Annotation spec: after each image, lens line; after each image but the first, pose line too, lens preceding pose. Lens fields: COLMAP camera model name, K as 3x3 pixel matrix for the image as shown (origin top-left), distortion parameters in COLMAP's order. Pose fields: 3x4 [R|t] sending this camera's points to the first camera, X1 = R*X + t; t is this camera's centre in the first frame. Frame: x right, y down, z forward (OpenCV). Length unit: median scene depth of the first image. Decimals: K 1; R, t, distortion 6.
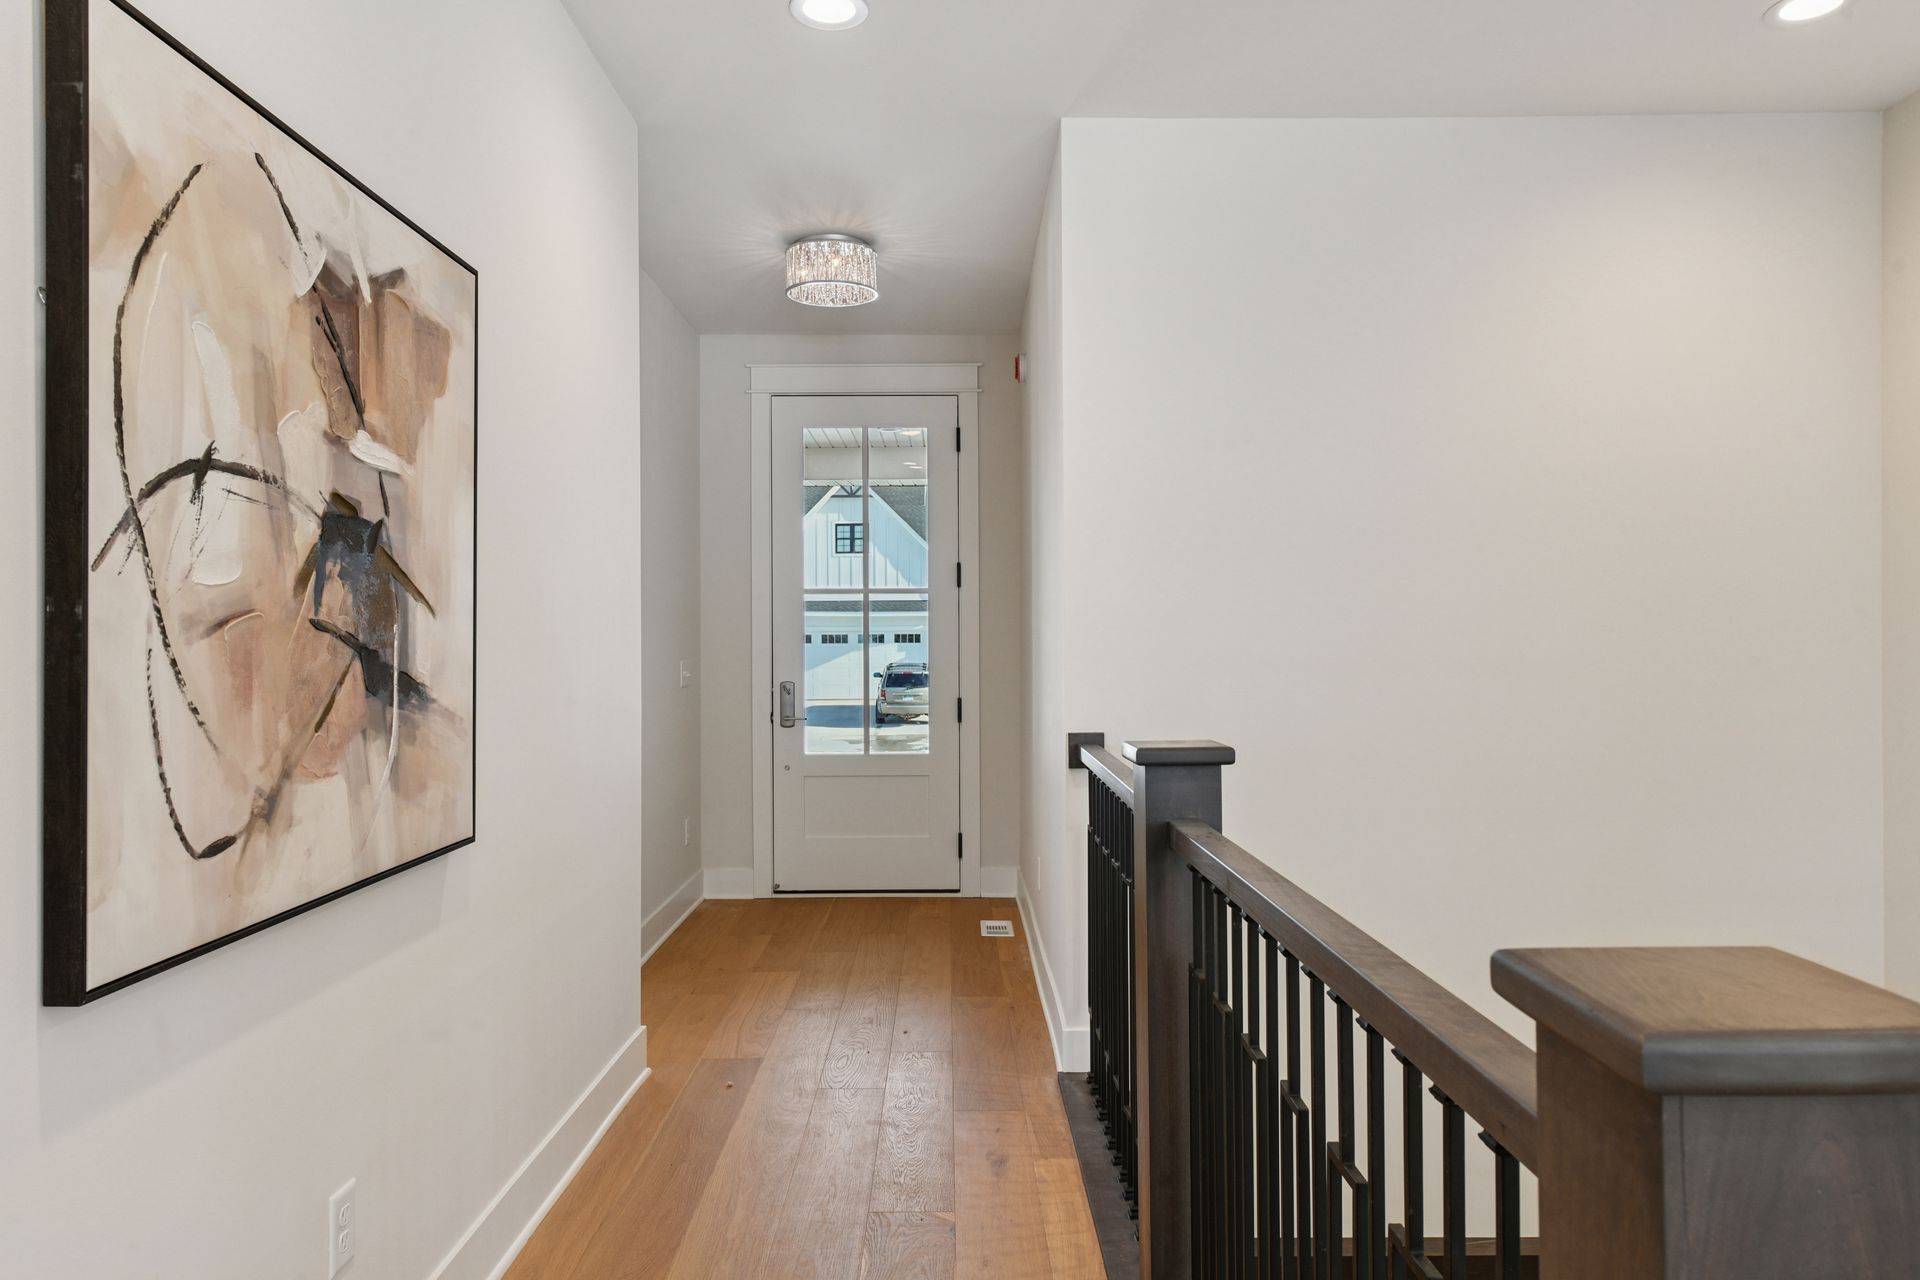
lens RADIAL K [[1308.3, 0, 962.2], [0, 1308.3, 631.0], [0, 0, 1]] dist [-0.003119, 0.000505]
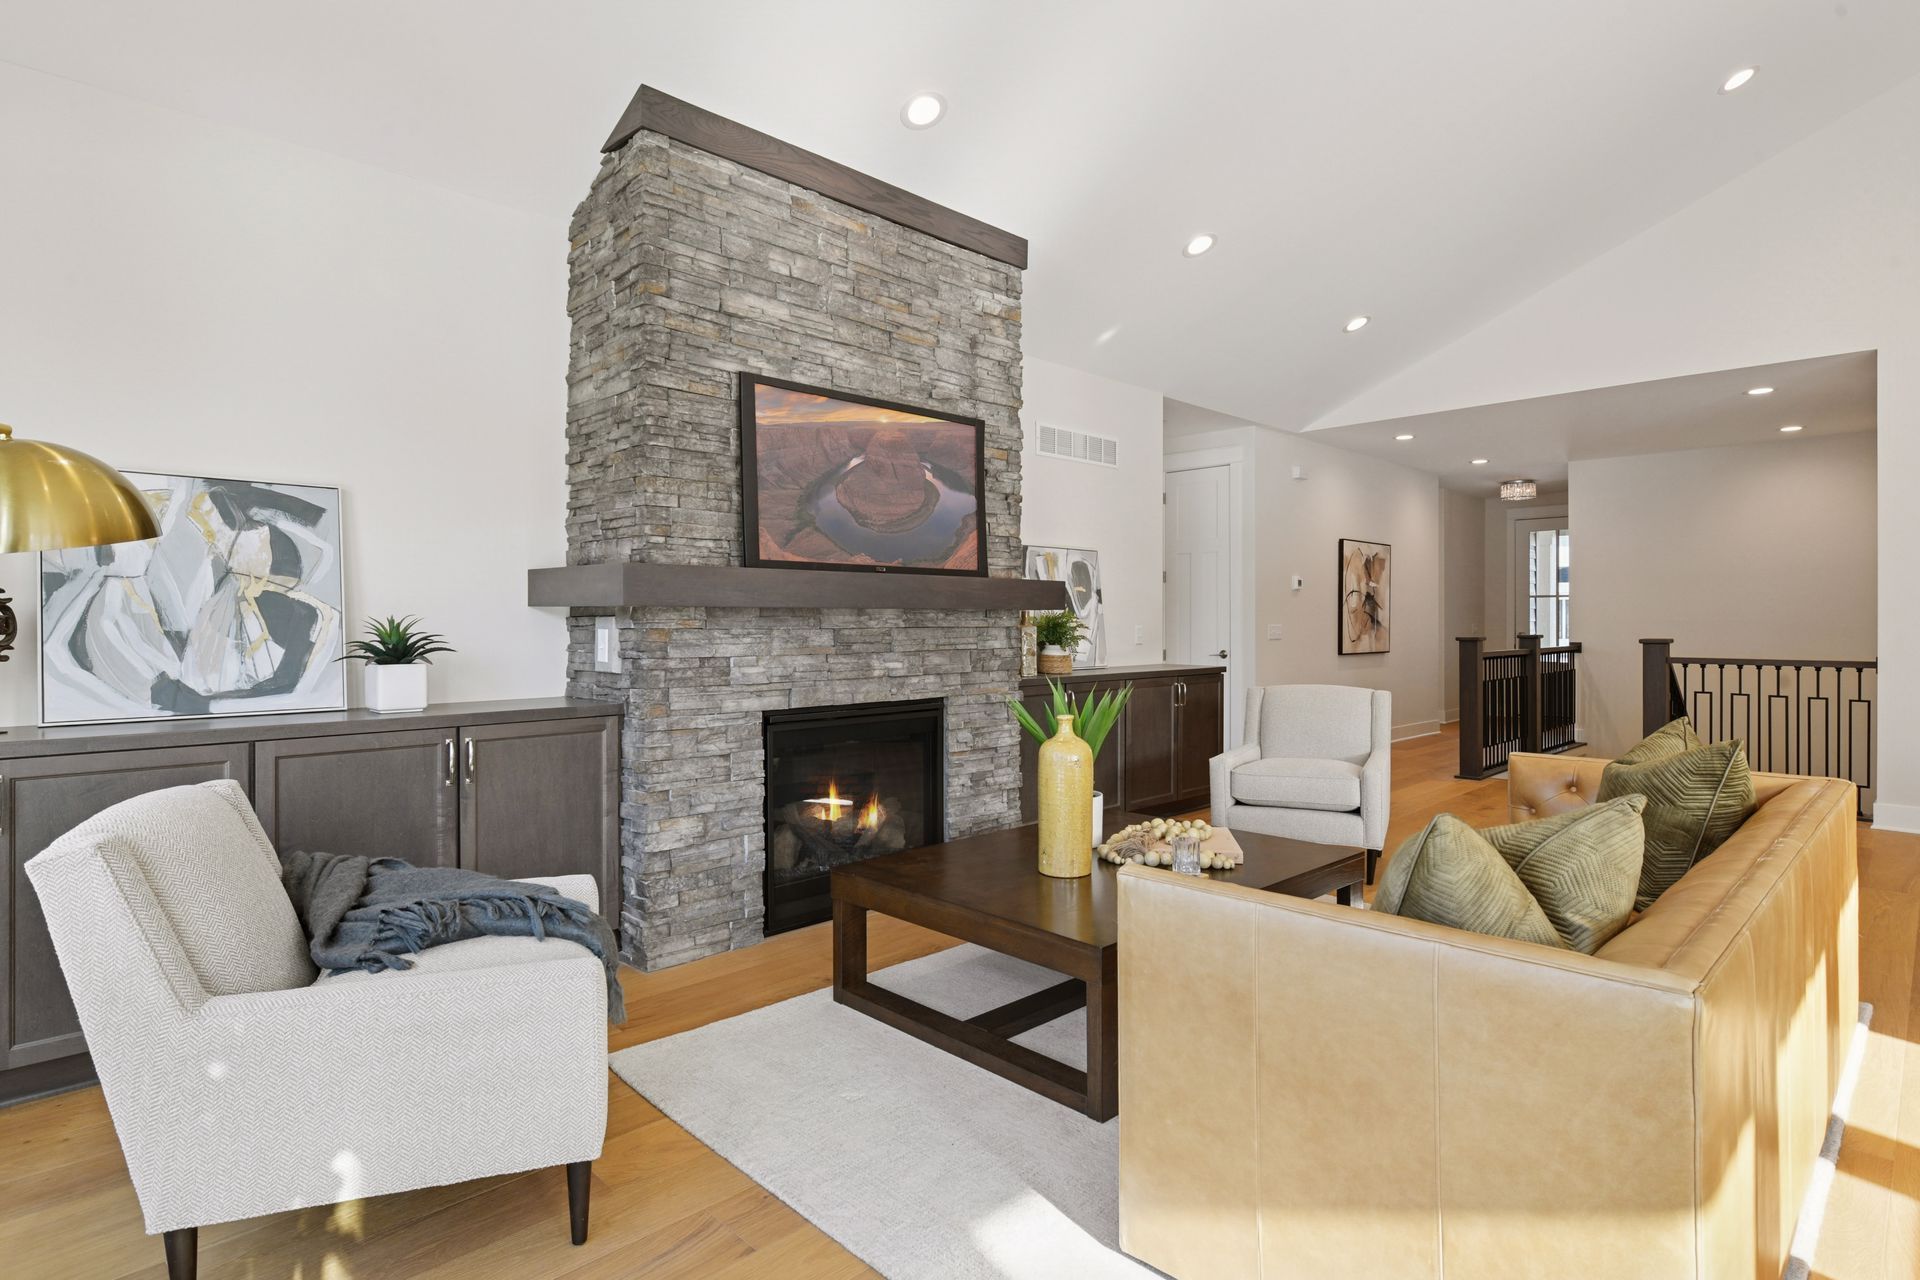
lens RADIAL K [[974.2, 0, 962.2], [0, 974.2, 621.1], [0, 0, 1]] dist [-0.002196, 0.000394]
pose [[0.706051, 0.004729, -0.708145, 1.495017], [0.000651, 0.999973, 0.007327, 0.003735], [0.708160, -0.005635, 0.706029, -3.762944]]
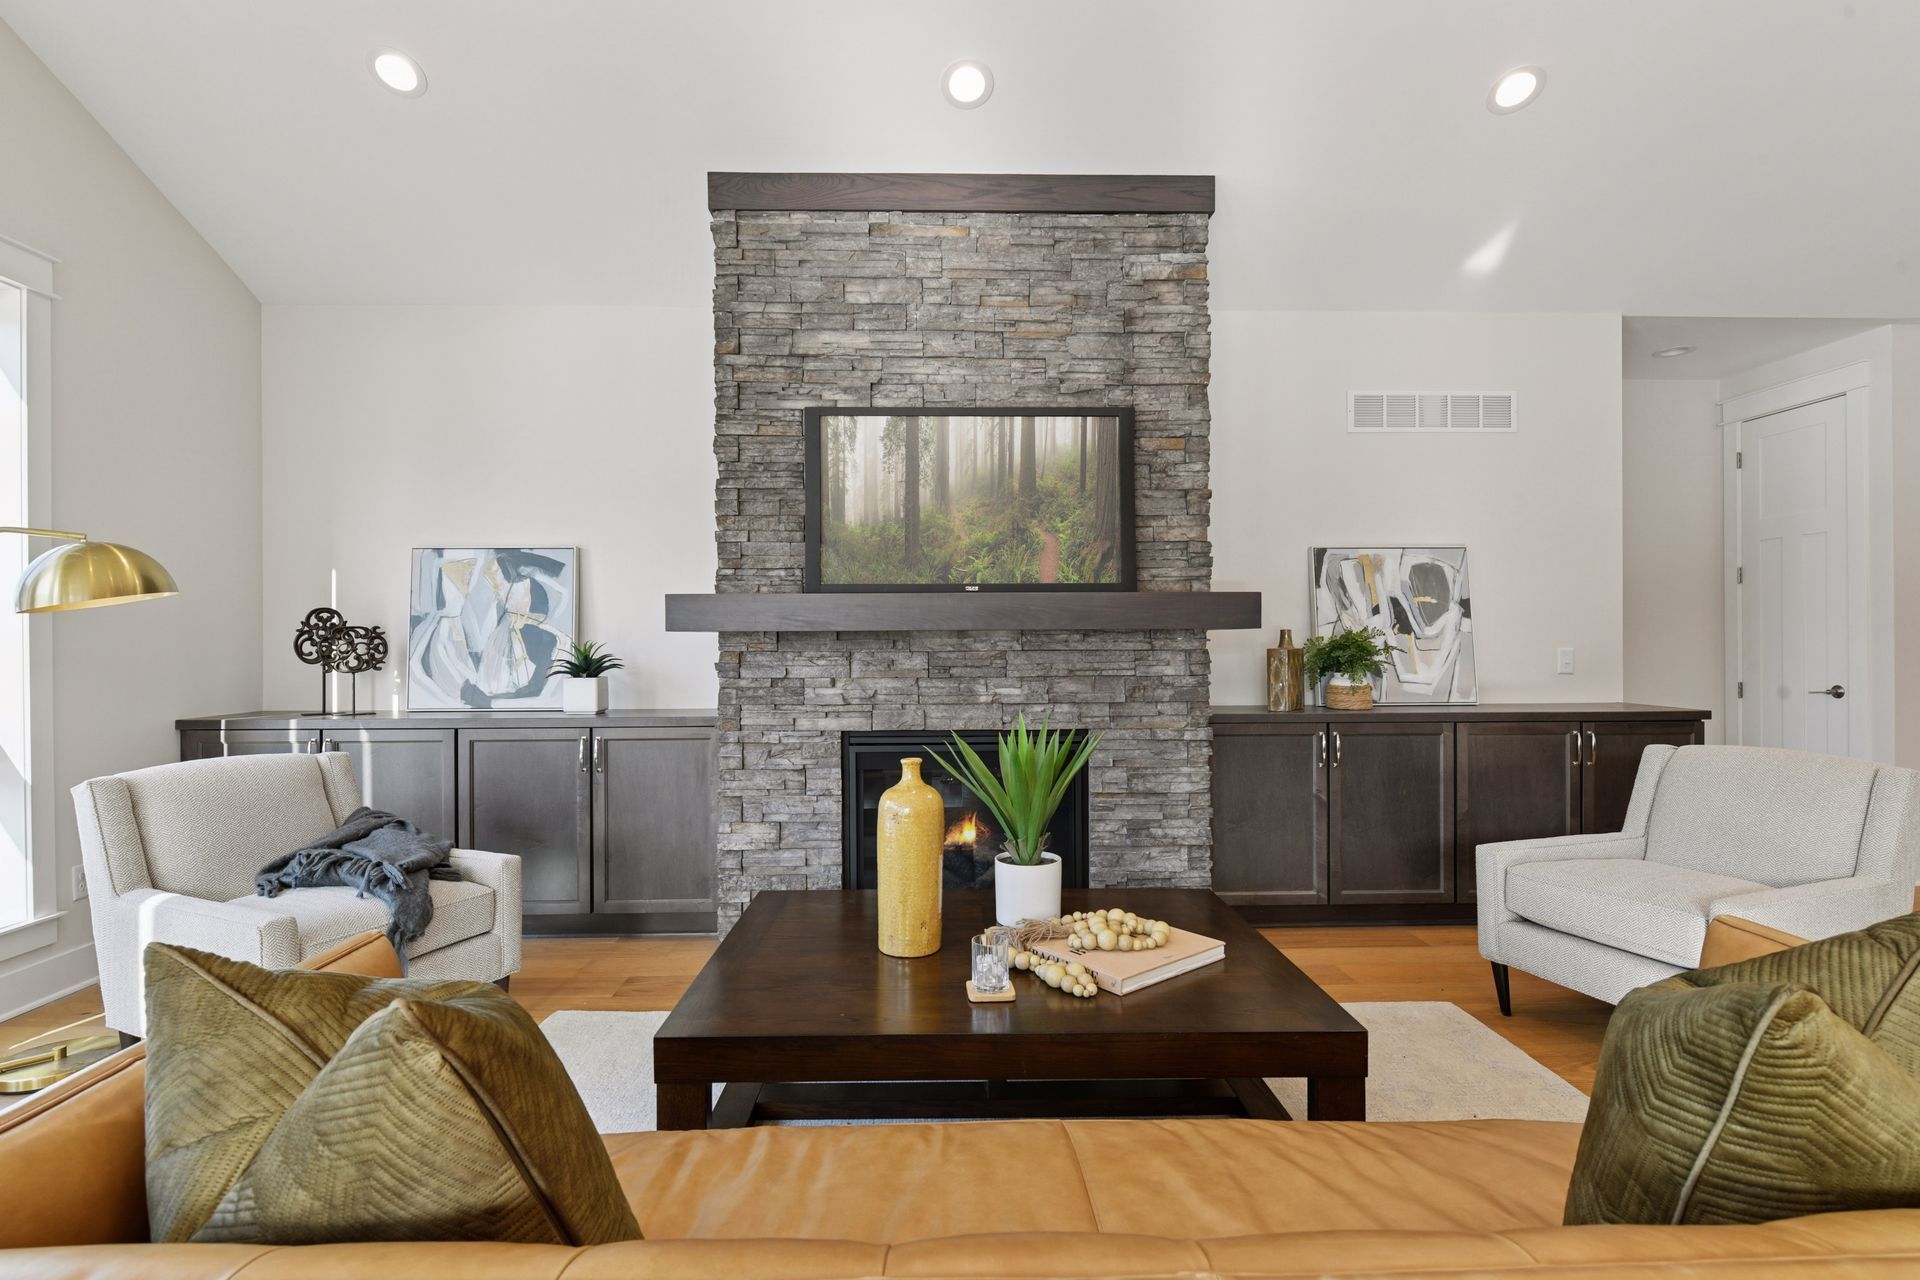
lens RADIAL K [[902.9, 0, 958.7], [0, 902.9, 642.2], [0, 0, 1]] dist [-0.002430, -0.002735]
pose [[0.036748, 0.003227, -0.999319, 1.699571], [0.009378, 0.999950, 0.003574, 0.008959], [0.999281, -0.009503, 0.036716, -2.545680]]
